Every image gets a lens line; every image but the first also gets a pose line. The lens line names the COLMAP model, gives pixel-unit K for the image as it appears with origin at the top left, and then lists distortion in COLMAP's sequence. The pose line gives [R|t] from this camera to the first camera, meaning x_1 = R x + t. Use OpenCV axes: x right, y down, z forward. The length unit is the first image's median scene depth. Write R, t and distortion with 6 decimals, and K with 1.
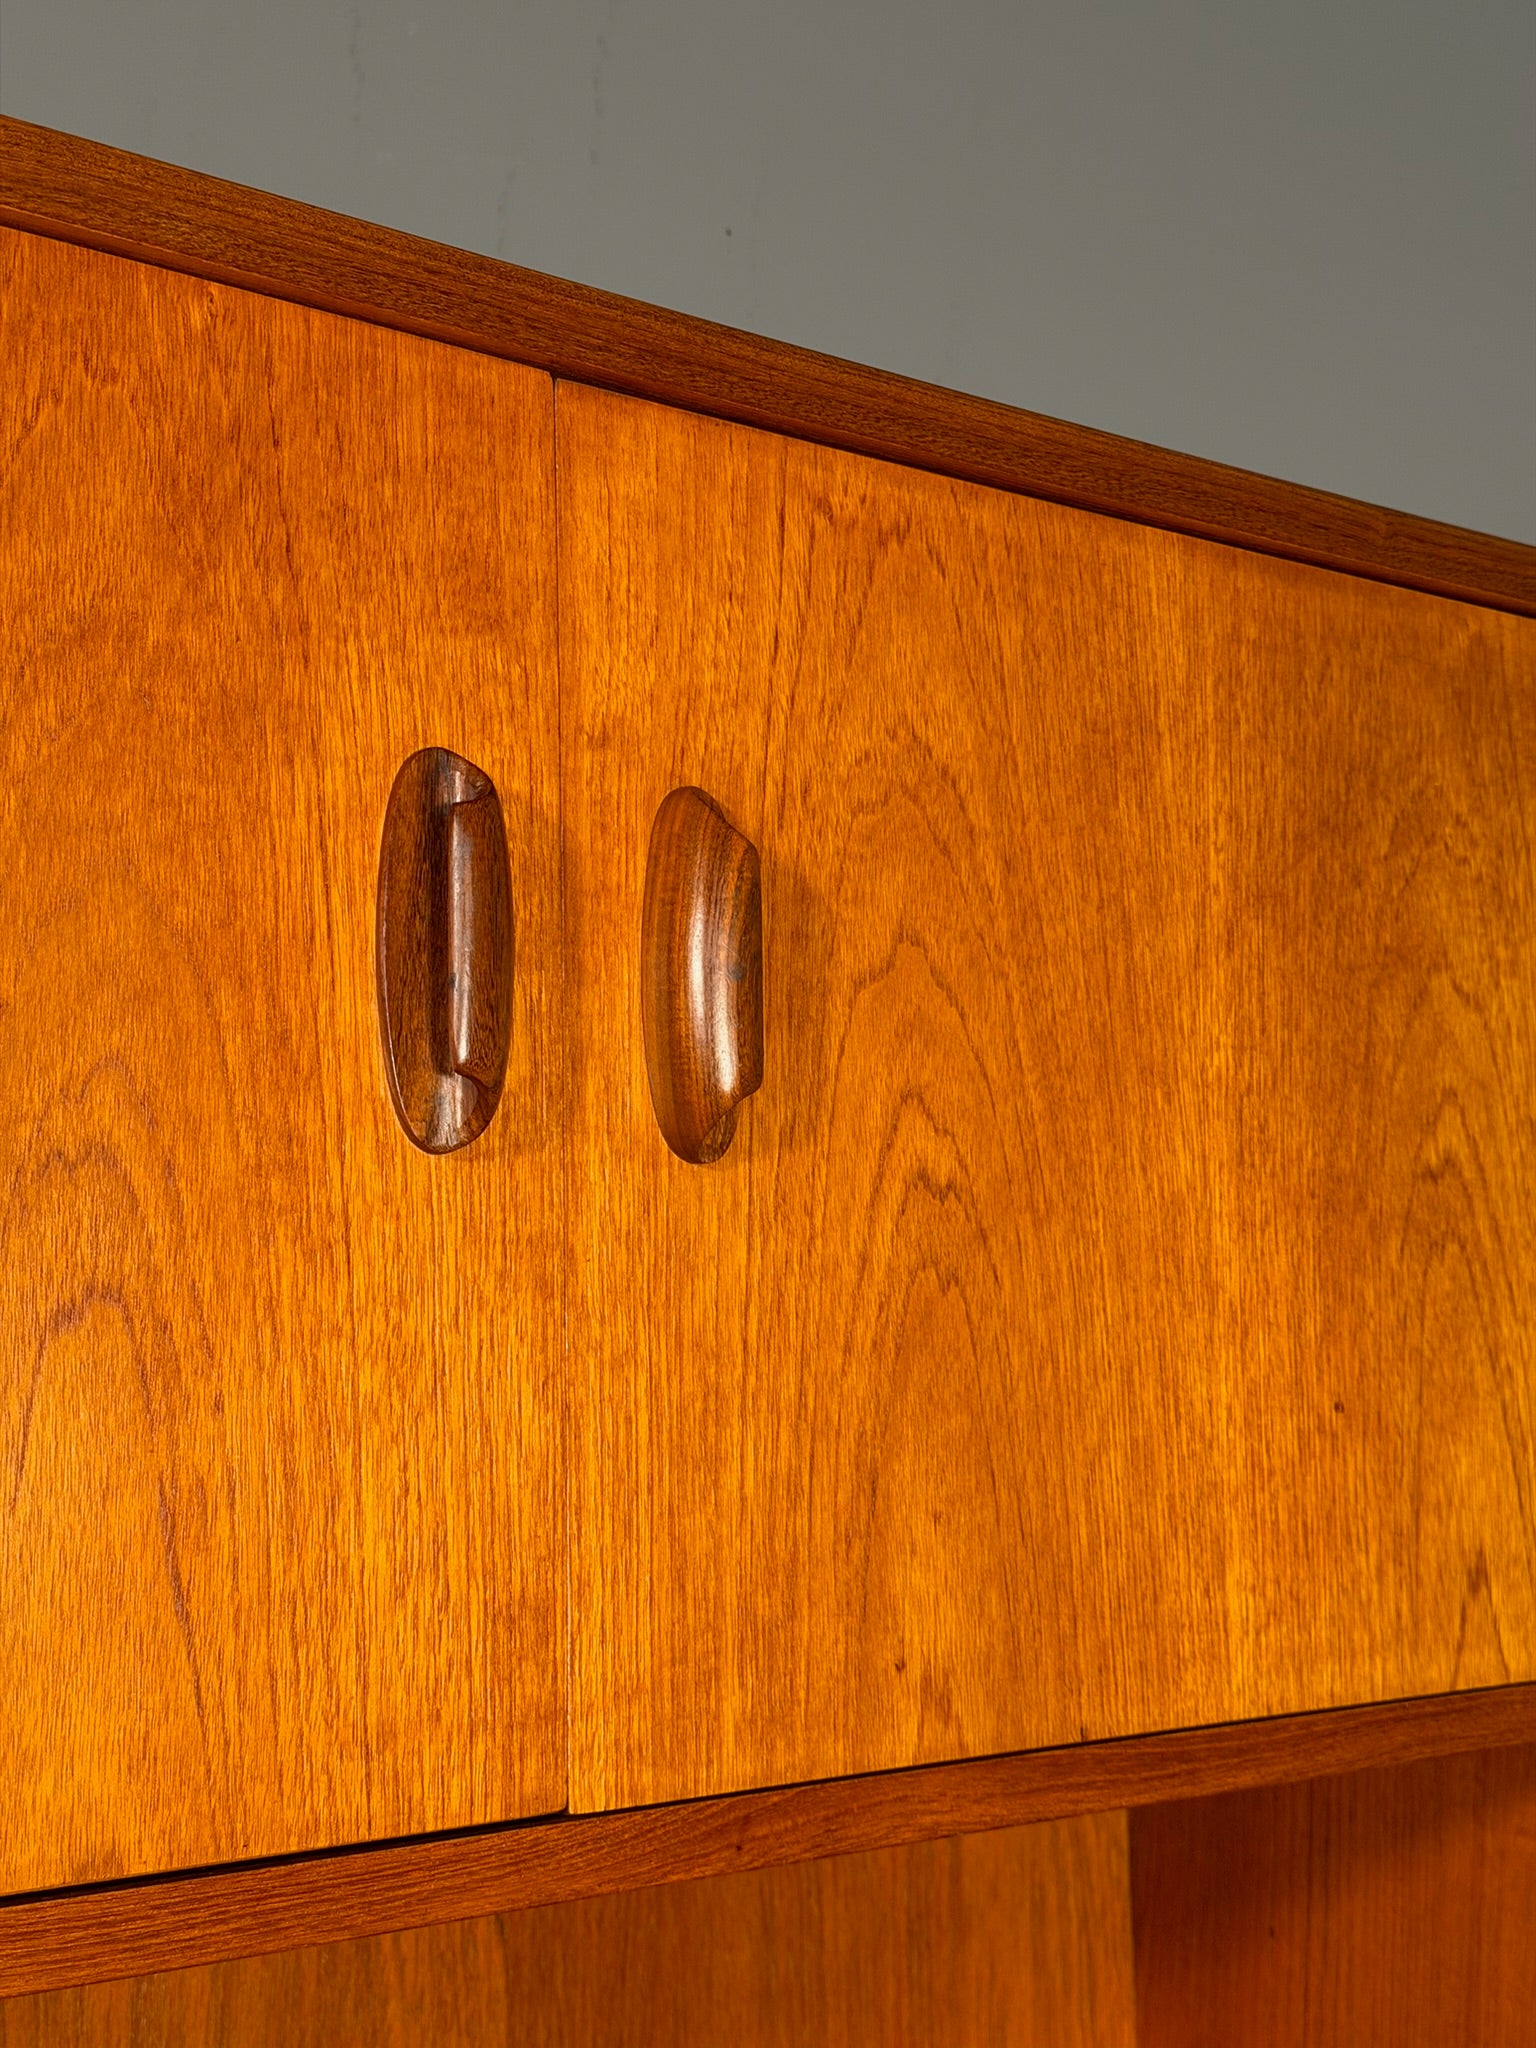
lens RADIAL K [[2862.4, 0, 763.0], [0, 2862.4, 1023.6], [0, 0, 1]] dist [0.150443, -0.036532]
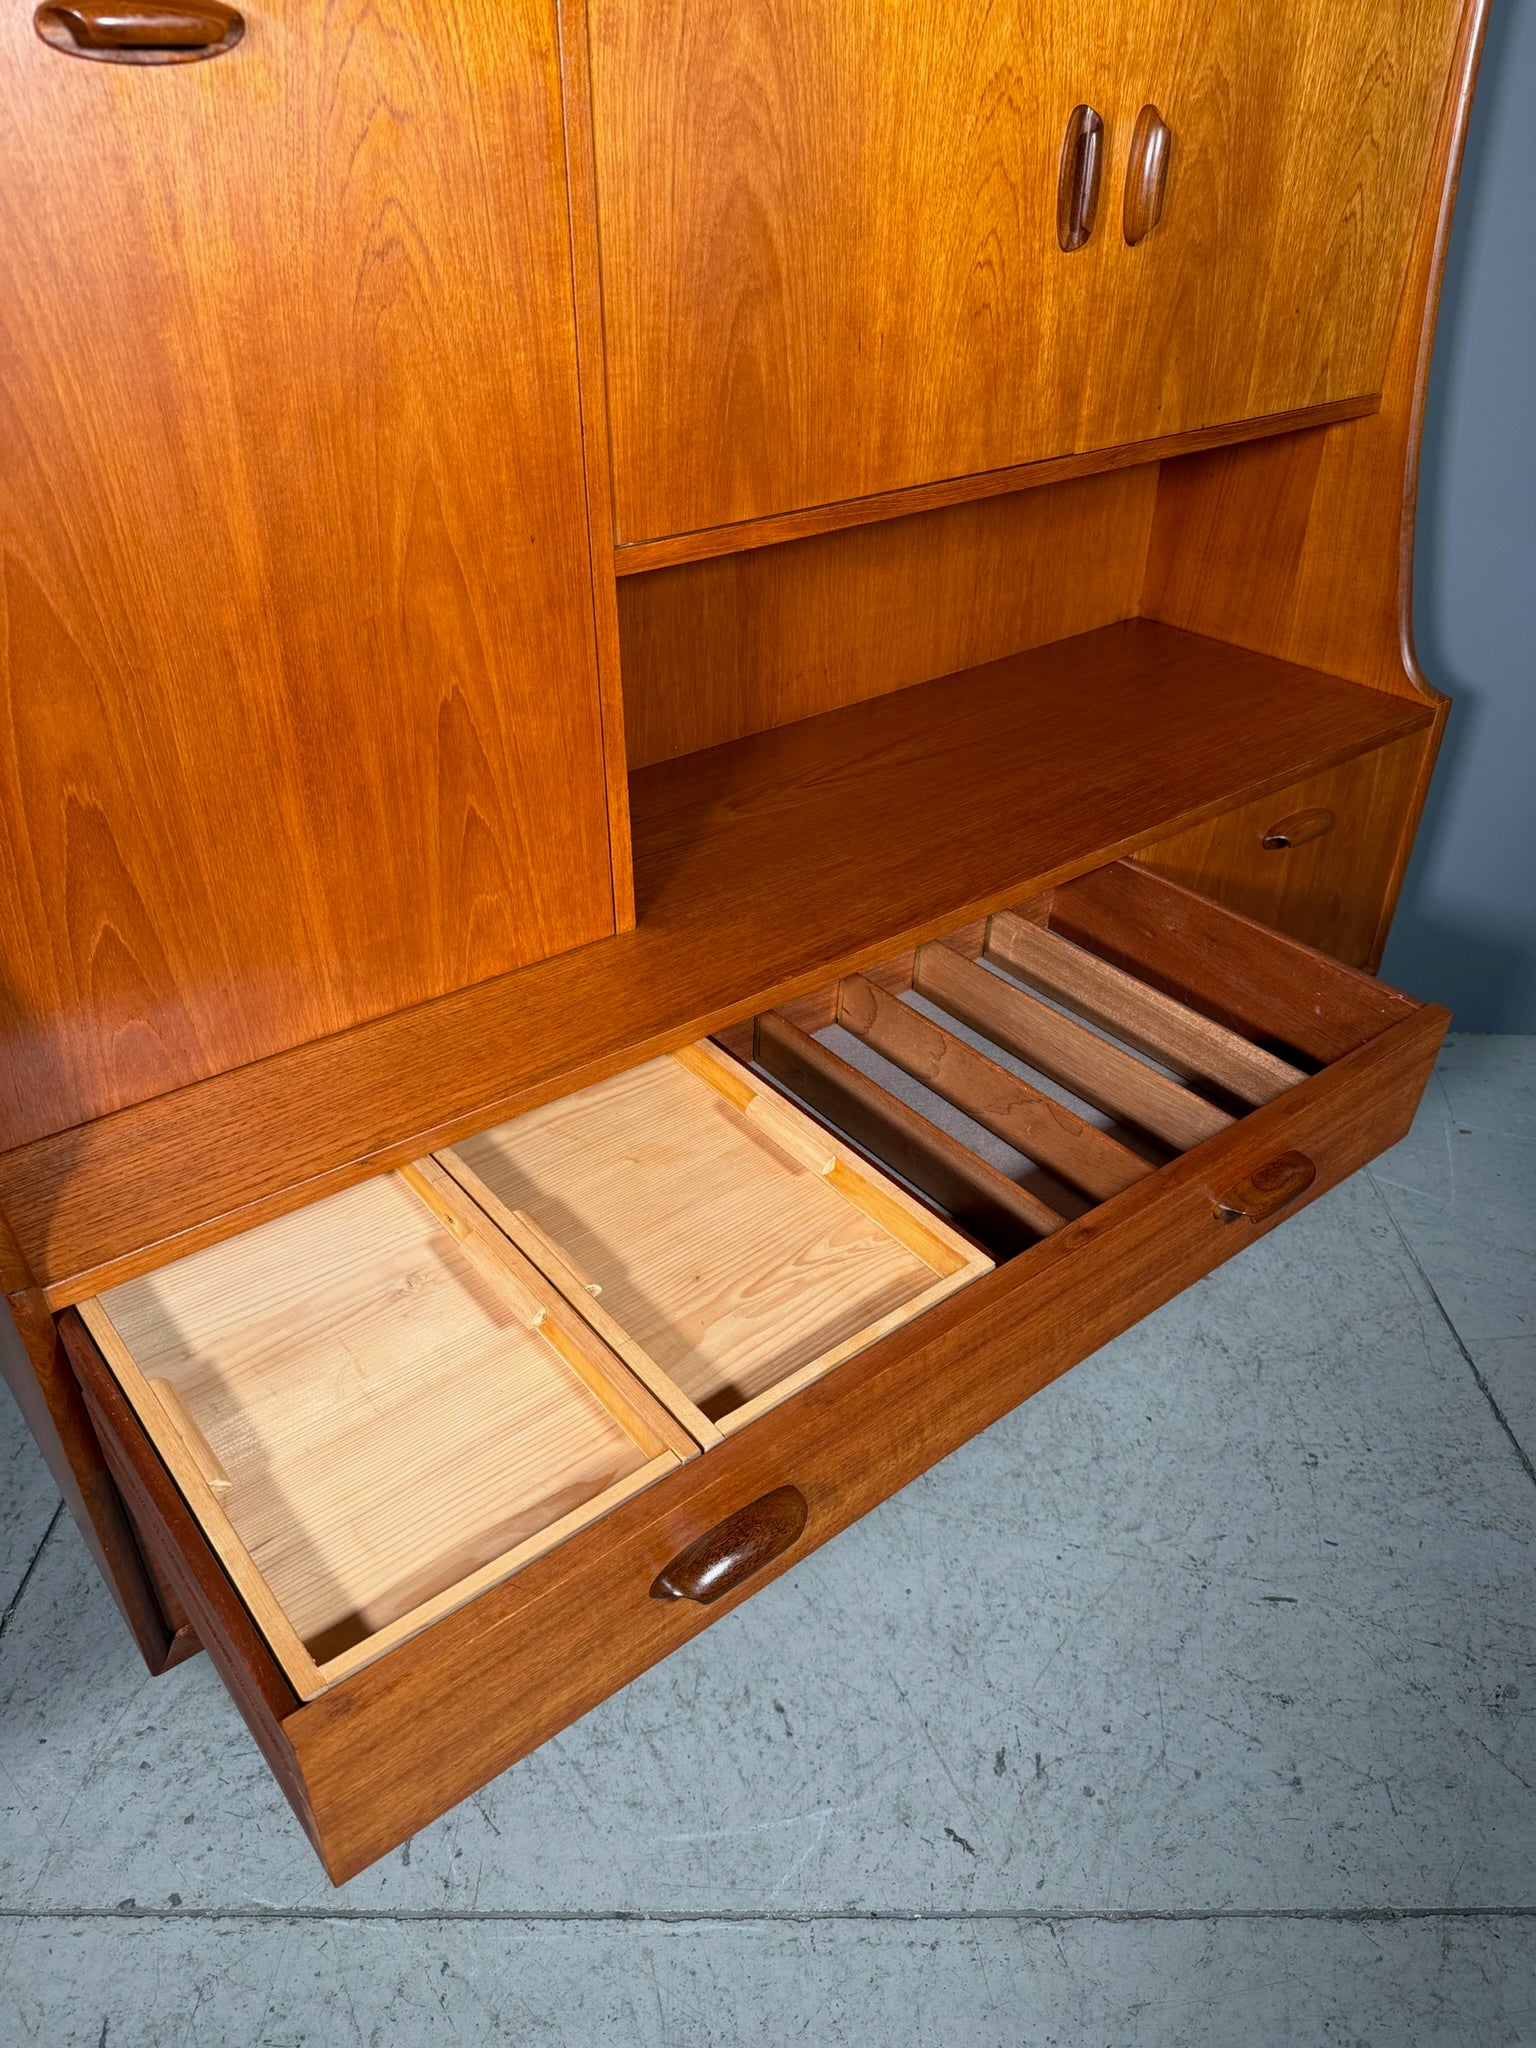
lens RADIAL K [[1470.4, 0, 768.5], [0, 1470.4, 1042.9], [0, 0, 1]] dist [0.027808, -0.063794]
pose [[0.999544, 0.030077, -0.002855, -0.374771], [-0.021106, 0.762758, 0.646340, -0.308201], [0.021618, -0.645984, 0.763044, -0.784000]]
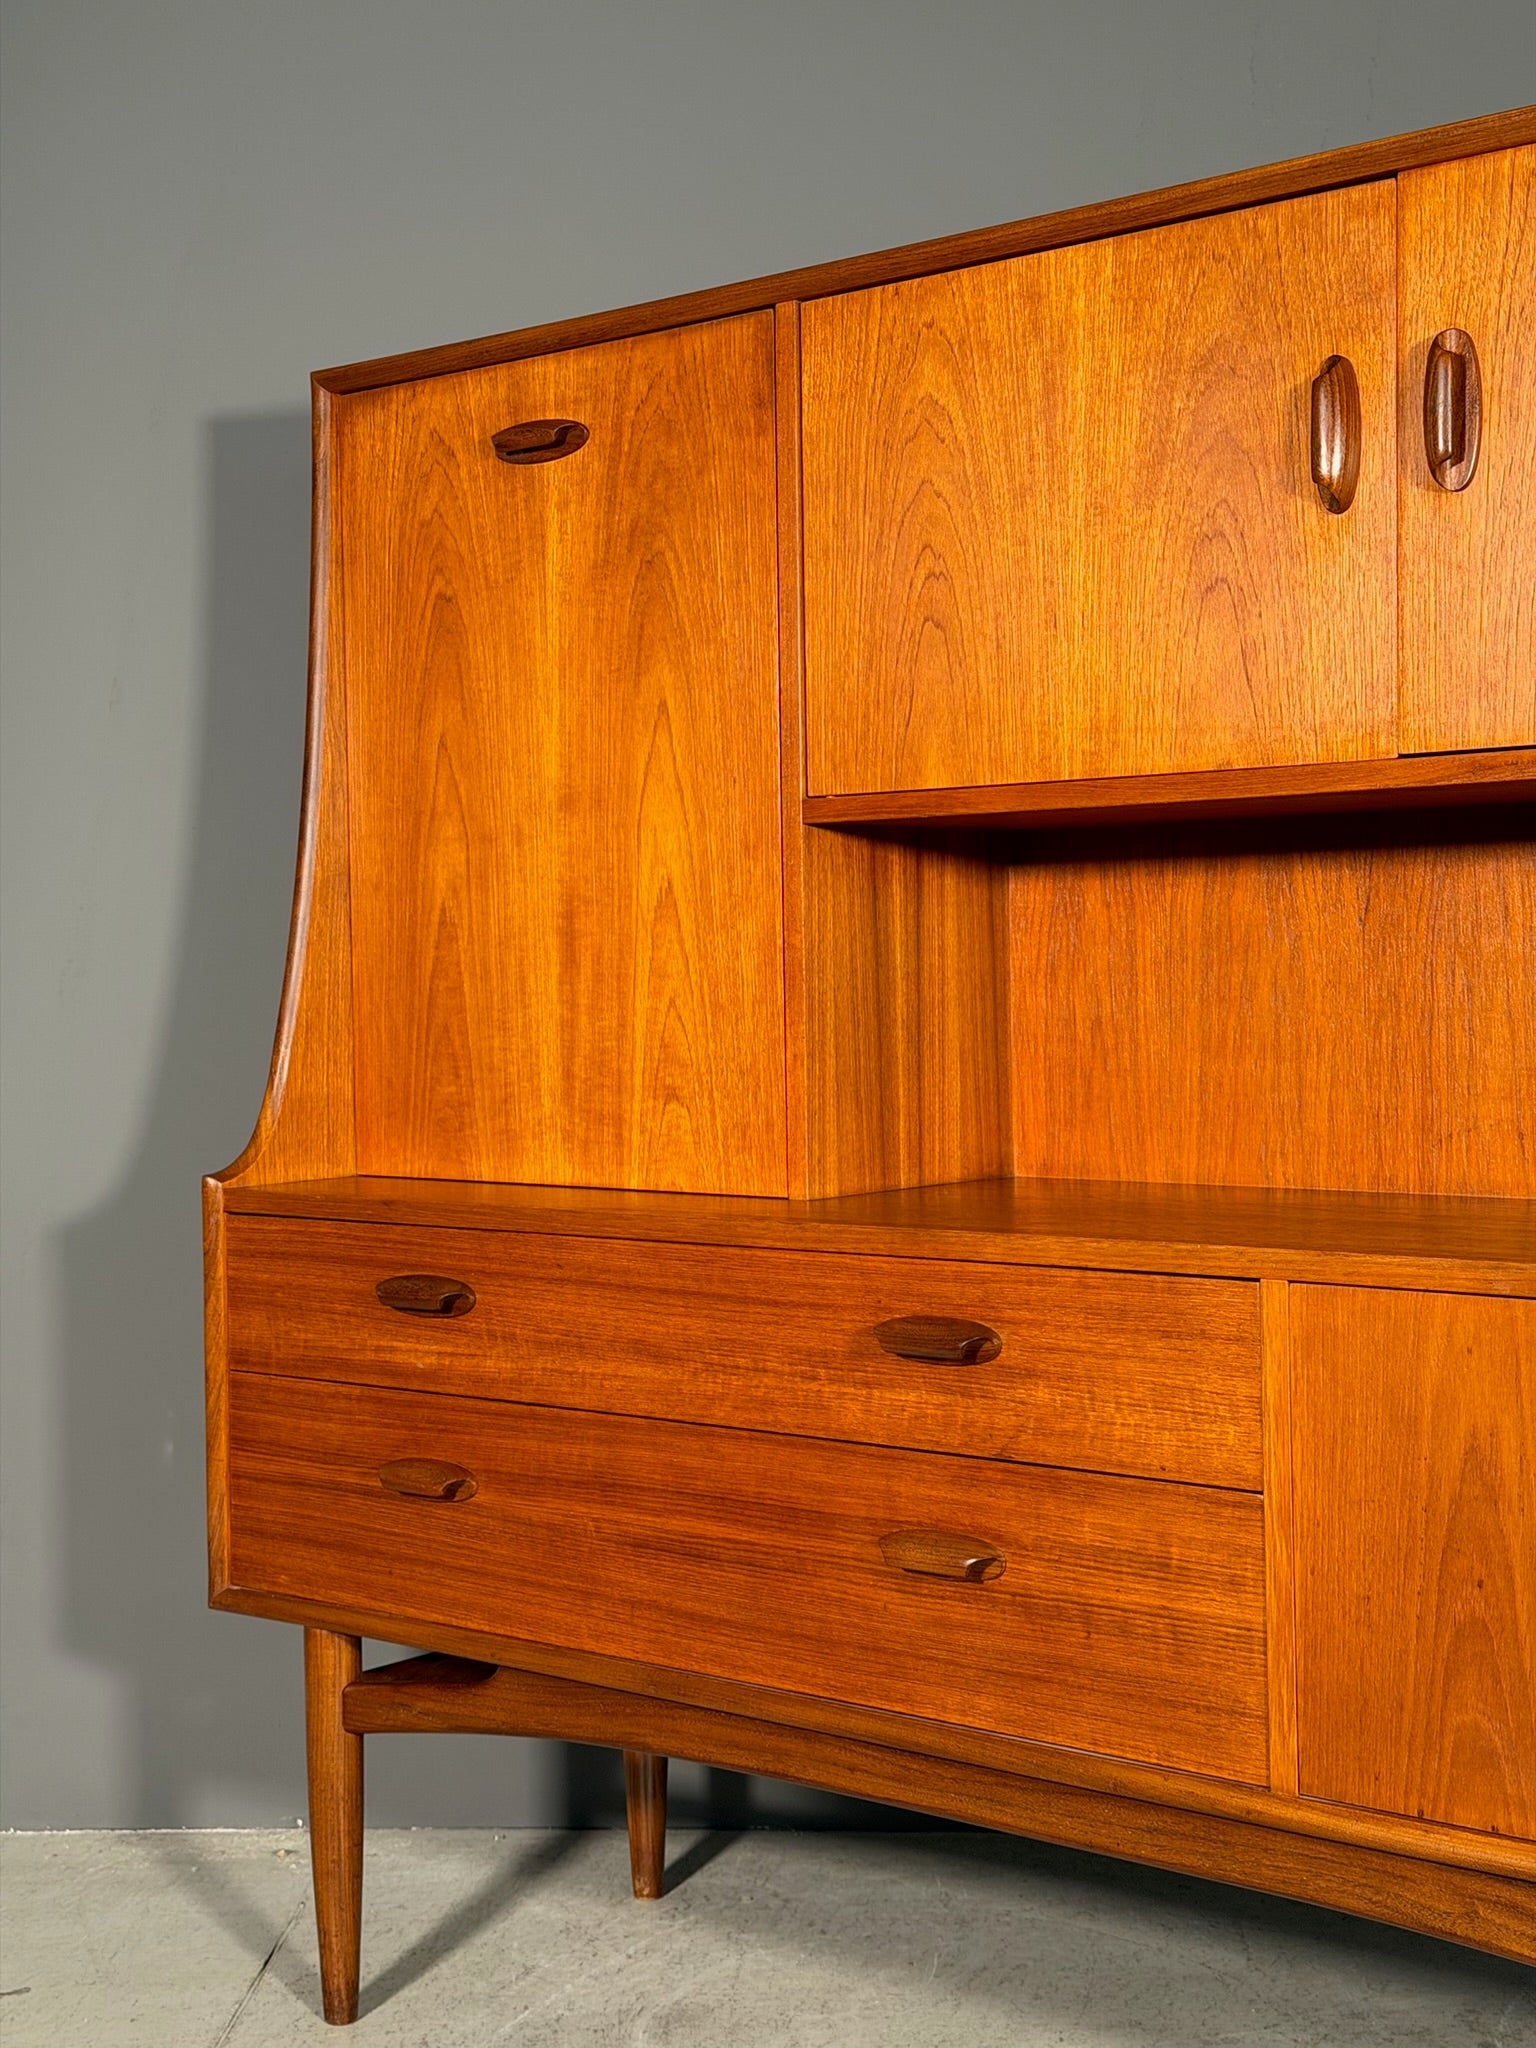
lens RADIAL K [[2862.4, 0, 763.0], [0, 2862.4, 1023.6], [0, 0, 1]] dist [0.150443, -0.036532]
pose [[0.179791, 0.035216, -0.983074, 2.151038], [0.129124, 0.989867, 0.059075, 0.252425], [0.975193, -0.137559, 0.173422, -0.039446]]
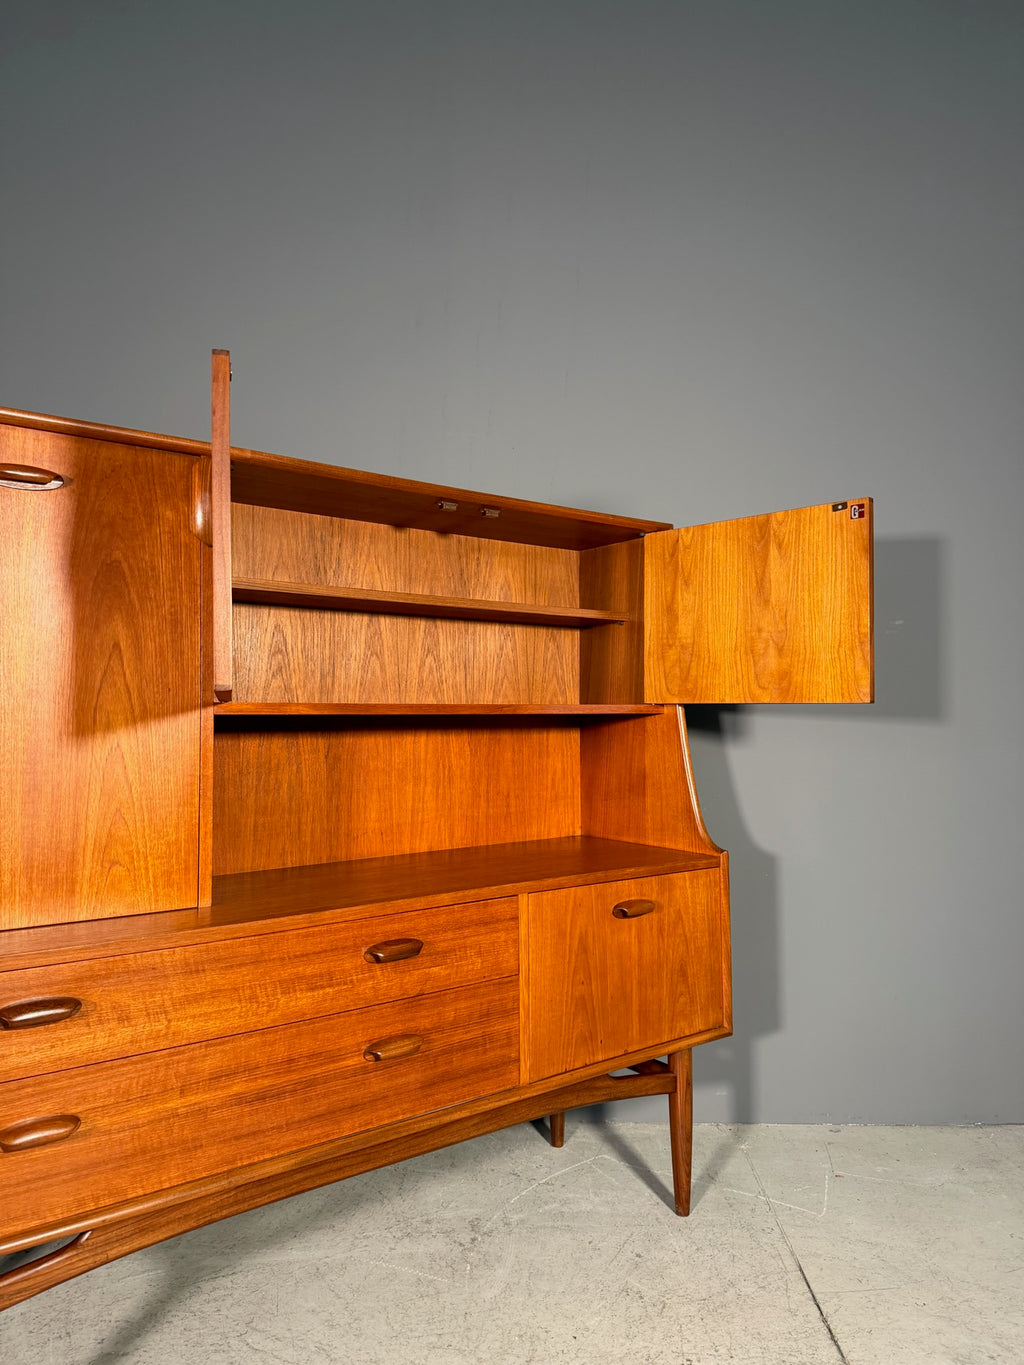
lens RADIAL K [[949.4, 0, 506.1], [0, 949.4, 681.6], [0, 0, 1]] dist [0.113548, -0.179689]
pose [[0.998550, 0.011957, -0.052490, 0.119706], [-0.007711, 0.996736, 0.080358, 0.017731], [0.053279, -0.079837, 0.995383, -1.280390]]
